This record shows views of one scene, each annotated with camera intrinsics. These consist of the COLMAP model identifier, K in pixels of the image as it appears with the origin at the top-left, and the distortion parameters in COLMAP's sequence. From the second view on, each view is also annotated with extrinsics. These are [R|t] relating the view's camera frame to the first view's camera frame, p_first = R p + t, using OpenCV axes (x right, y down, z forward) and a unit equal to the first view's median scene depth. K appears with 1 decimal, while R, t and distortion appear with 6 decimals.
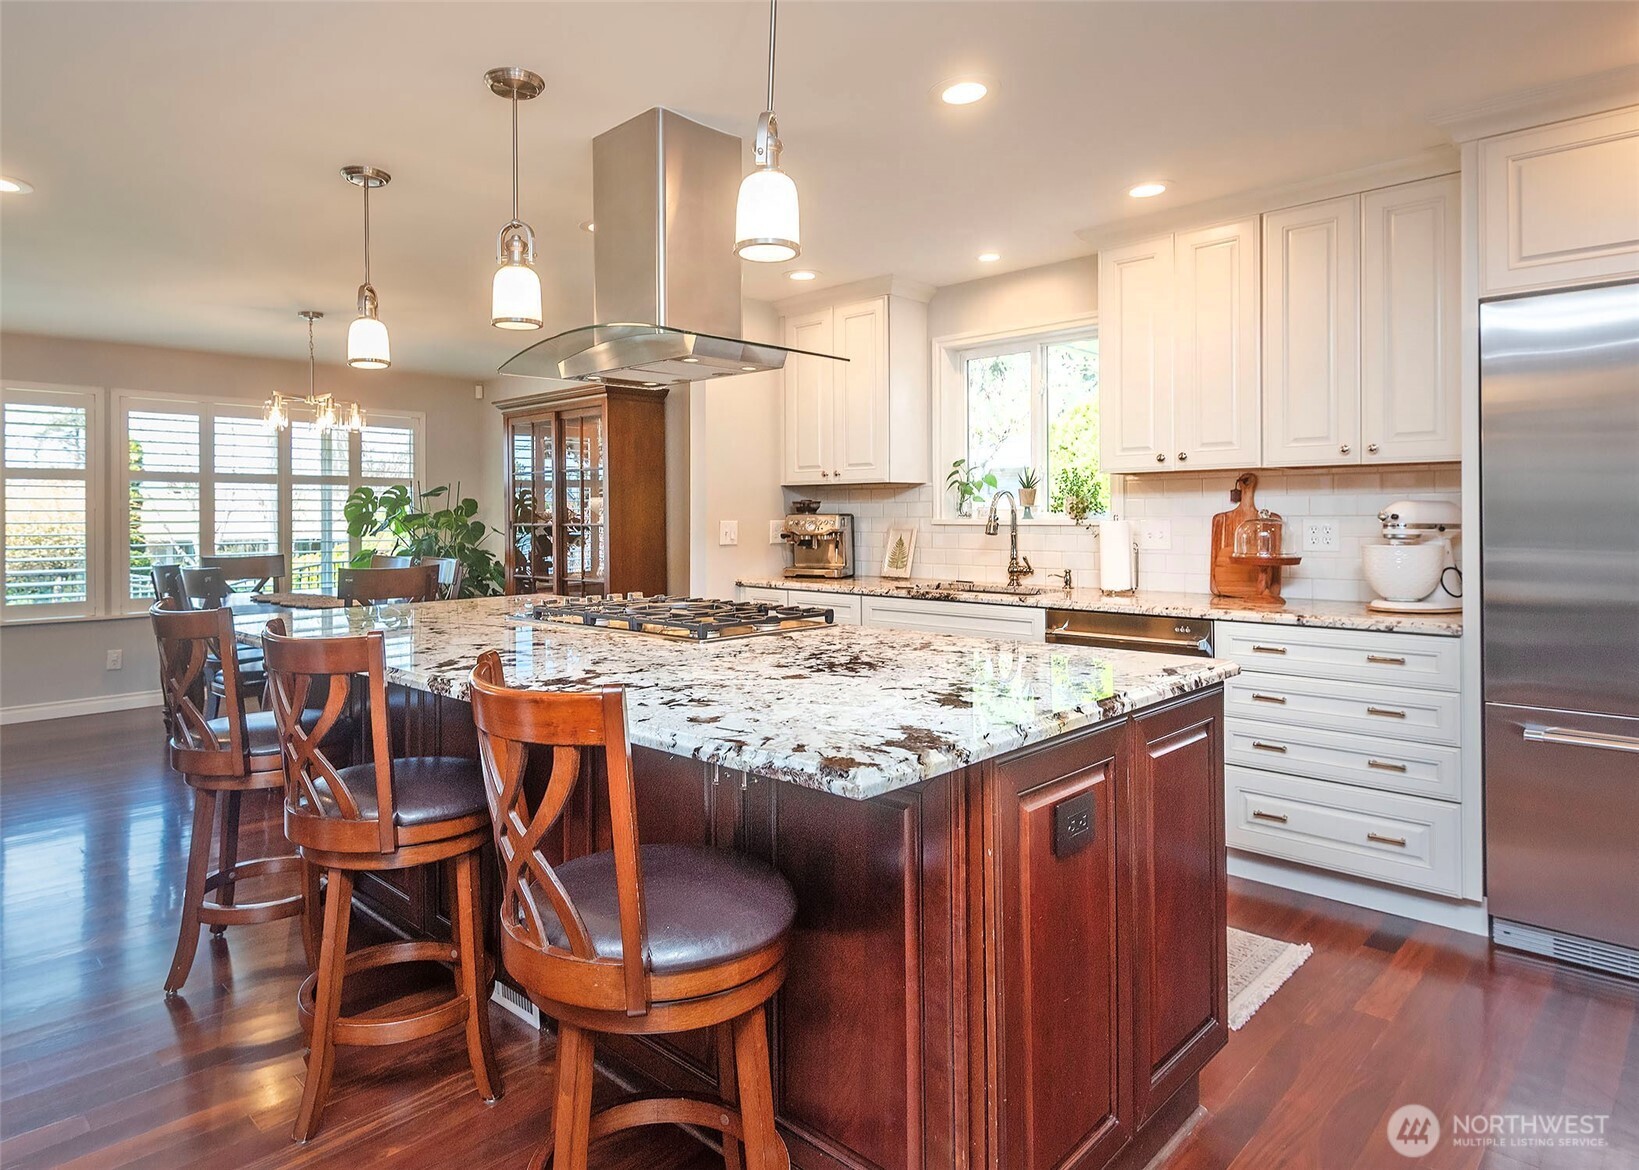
lens RADIAL K [[948.4, 0, 860.7], [0, 948.4, 524.4], [0, 0, 1]] dist [0.003315, 0.000514]
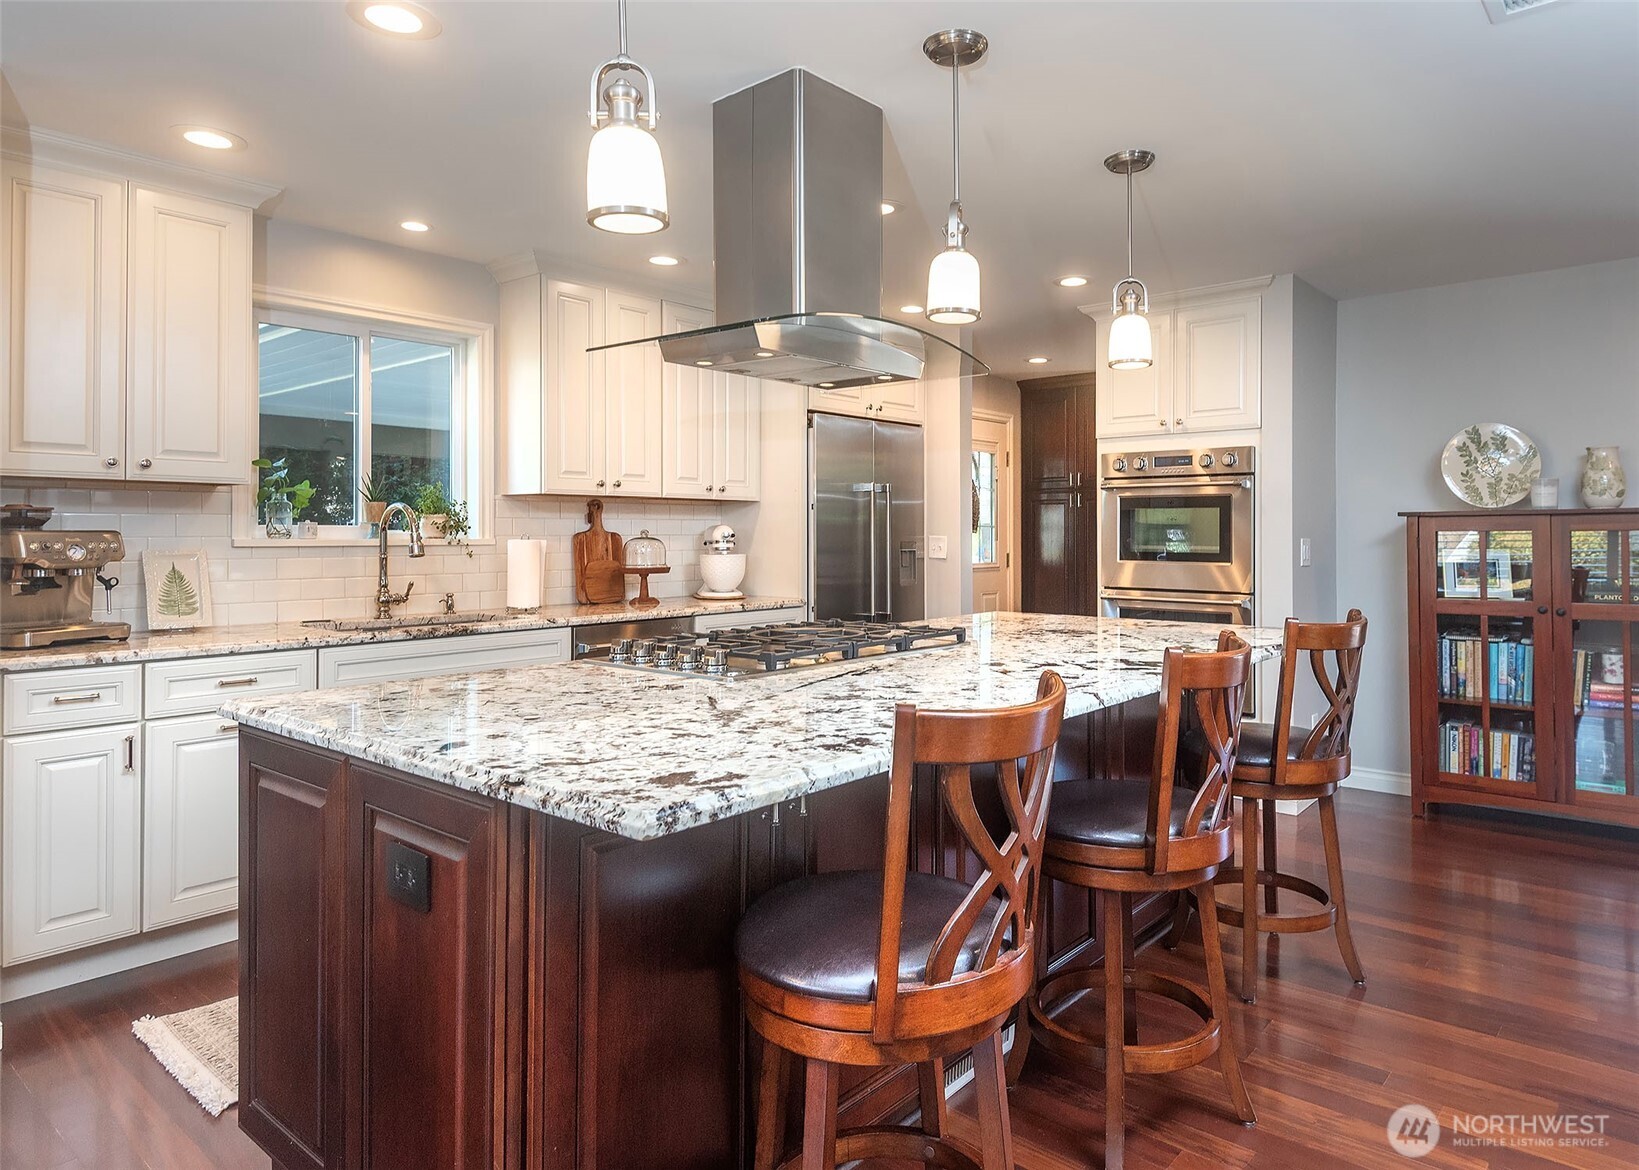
lens RADIAL K [[948.4, 0, 860.7], [0, 948.4, 524.4], [0, 0, 1]] dist [0.003315, 0.000514]
pose [[-0.080229, 0.013535, 0.996685, -0.768049], [0.013014, 0.999837, -0.012531, -0.002048], [-0.996691, 0.011966, -0.080392, 0.715231]]
